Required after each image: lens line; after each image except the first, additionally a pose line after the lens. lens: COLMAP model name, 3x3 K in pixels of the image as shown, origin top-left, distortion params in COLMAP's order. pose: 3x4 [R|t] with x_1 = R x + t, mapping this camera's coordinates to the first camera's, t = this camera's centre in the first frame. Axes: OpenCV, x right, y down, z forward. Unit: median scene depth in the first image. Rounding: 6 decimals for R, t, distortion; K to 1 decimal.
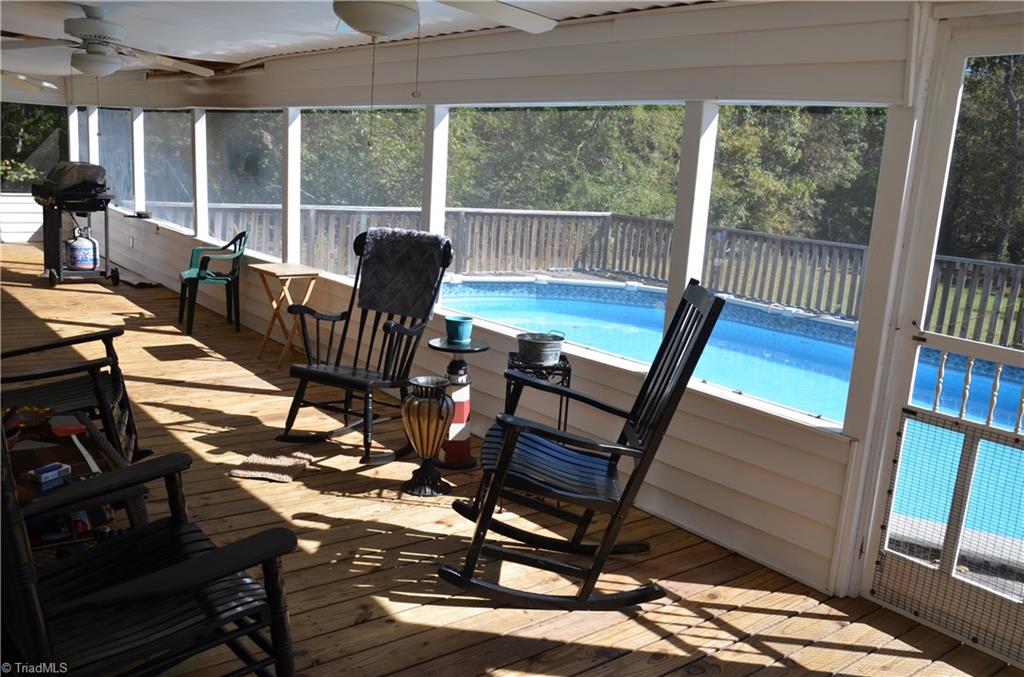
lens RADIAL K [[909.7, 0, 517.4], [0, 909.7, 346.2], [0, 0, 1]] dist [-0.092966, 0.158064]
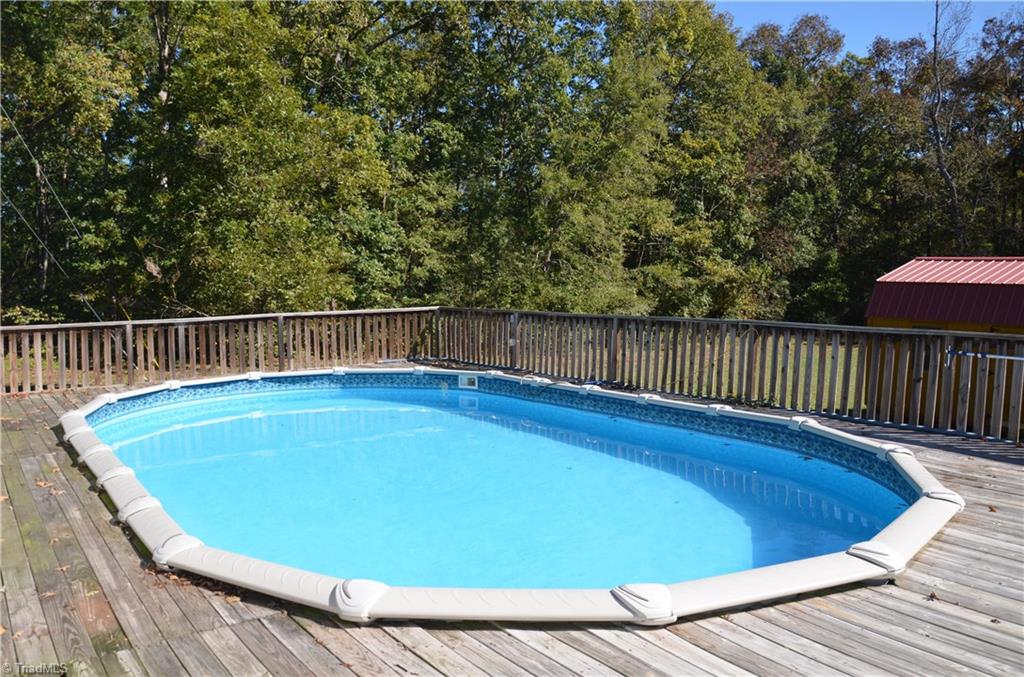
lens RADIAL K [[829.9, 0, 510.6], [0, 829.9, 335.8], [0, 0, 1]] dist [-0.018372, 0.008033]
pose [[0.993969, -0.080438, -0.074528, 0.830230], [0.070247, 0.988955, -0.130508, 0.082755], [0.084203, 0.124486, 0.988642, 0.034975]]
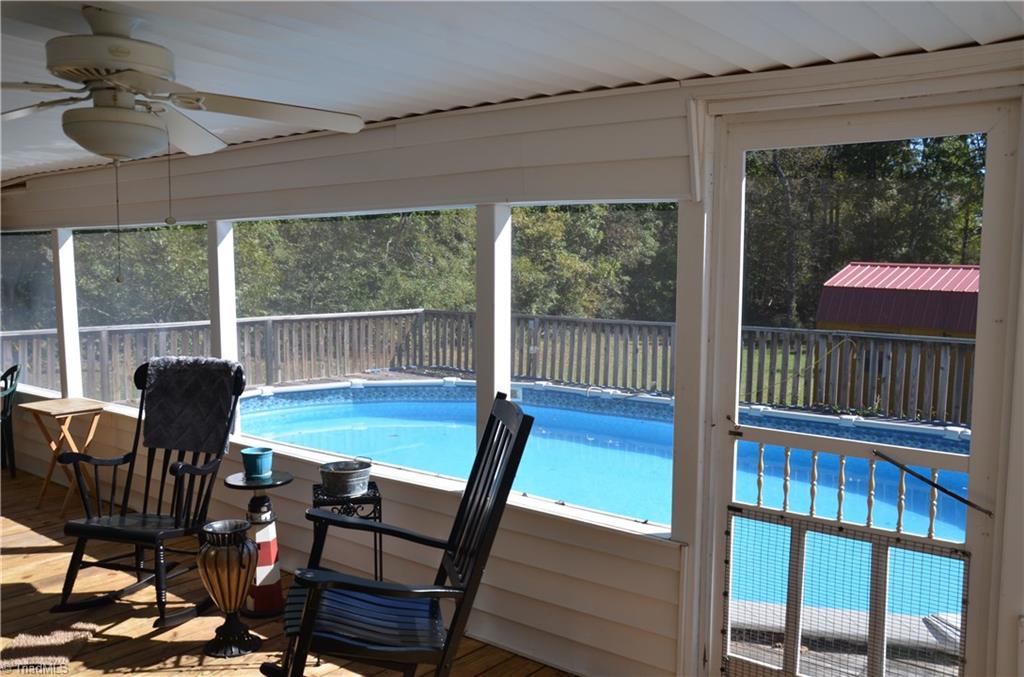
lens RADIAL K [[909.7, 0, 511.0], [0, 909.7, 344.8], [0, 0, 1]] dist [-0.092966, 0.158064]
pose [[0.978596, -0.082636, 0.188468, 0.021529], [0.101236, 0.990665, -0.091286, -0.024523], [-0.179166, 0.108412, 0.977827, 0.049760]]
